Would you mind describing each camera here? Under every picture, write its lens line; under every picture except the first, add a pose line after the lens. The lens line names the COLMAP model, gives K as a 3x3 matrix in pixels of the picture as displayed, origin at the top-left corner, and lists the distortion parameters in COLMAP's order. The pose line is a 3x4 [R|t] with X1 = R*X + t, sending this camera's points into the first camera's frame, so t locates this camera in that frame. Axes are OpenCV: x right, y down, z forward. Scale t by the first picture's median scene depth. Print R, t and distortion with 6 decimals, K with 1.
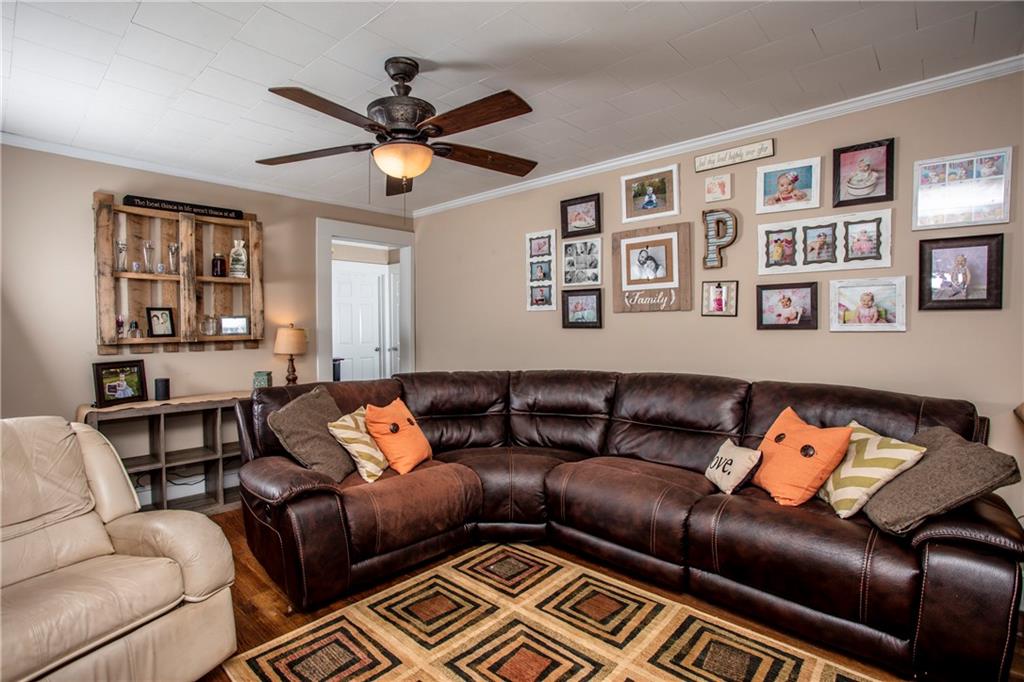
lens RADIAL K [[512.4, 0, 503.6], [0, 512.4, 320.7], [0, 0, 1]] dist [-0.006562, 0.001905]
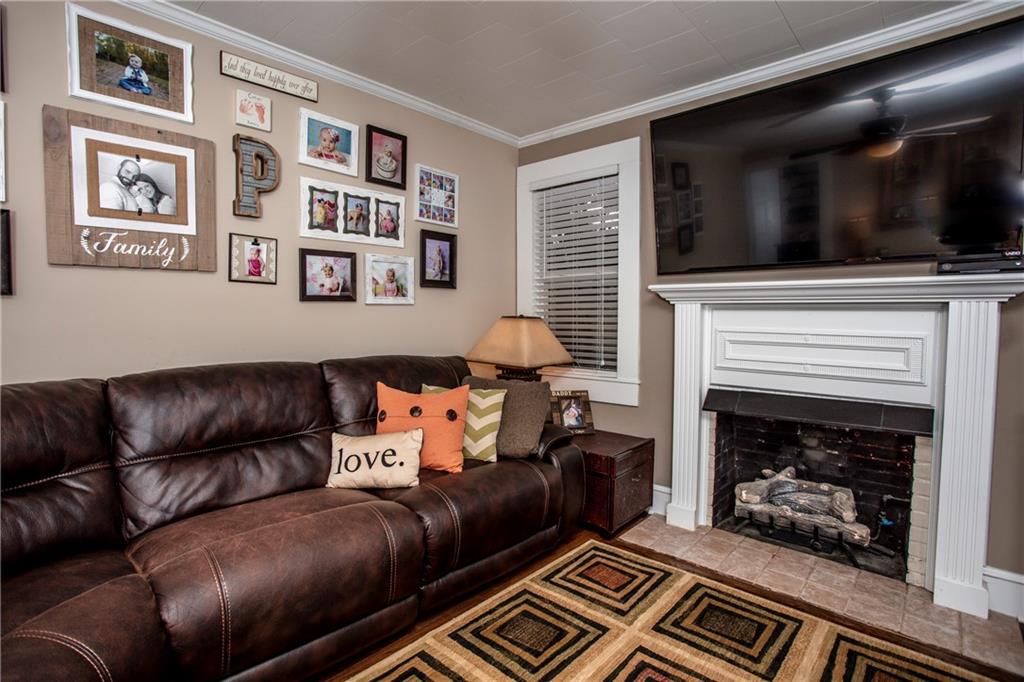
lens RADIAL K [[512.4, 0, 503.6], [0, 512.4, 320.7], [0, 0, 1]] dist [-0.006562, 0.001905]
pose [[0.010714, -0.006557, 0.999921, -0.346981], [0.002246, 0.999976, 0.006533, 0.045582], [-0.999940, 0.002176, 0.010728, 0.679080]]
